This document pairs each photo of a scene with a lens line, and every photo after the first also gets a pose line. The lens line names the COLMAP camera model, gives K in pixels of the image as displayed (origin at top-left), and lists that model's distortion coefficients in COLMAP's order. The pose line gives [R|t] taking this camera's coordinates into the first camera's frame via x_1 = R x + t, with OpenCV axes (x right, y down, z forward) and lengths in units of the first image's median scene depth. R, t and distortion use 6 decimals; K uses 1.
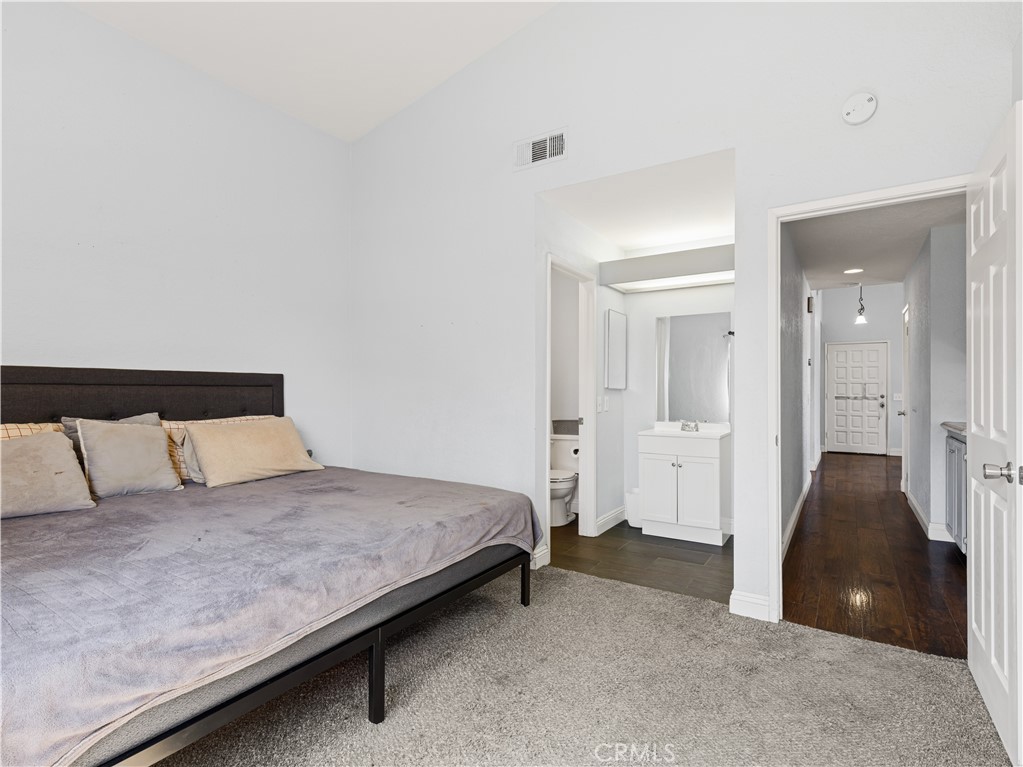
lens RADIAL K [[513.0, 0, 516.4], [0, 513.0, 389.2], [0, 0, 1]] dist [0.002354, -0.001267]
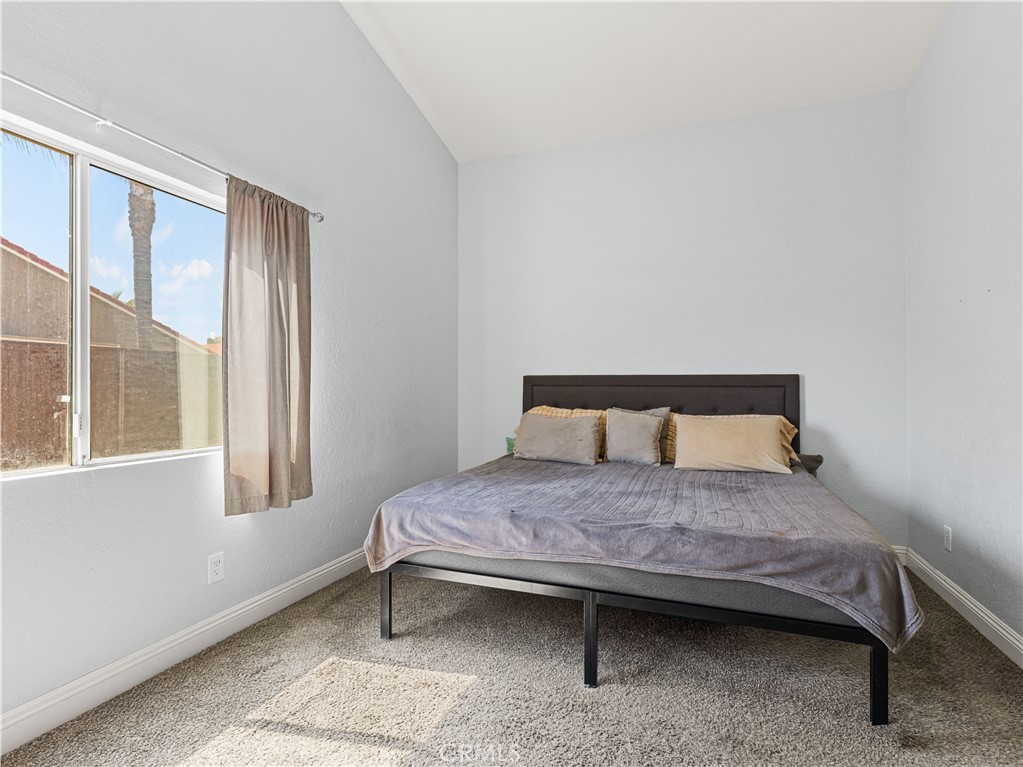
lens RADIAL K [[513.0, 0, 516.4], [0, 513.0, 389.2], [0, 0, 1]] dist [0.002354, -0.001267]
pose [[0.214626, 0.001407, -0.976695, 0.604938], [-0.004540, 0.999990, 0.000443, 0.001487], [0.976686, 0.004339, 0.214630, 0.414887]]
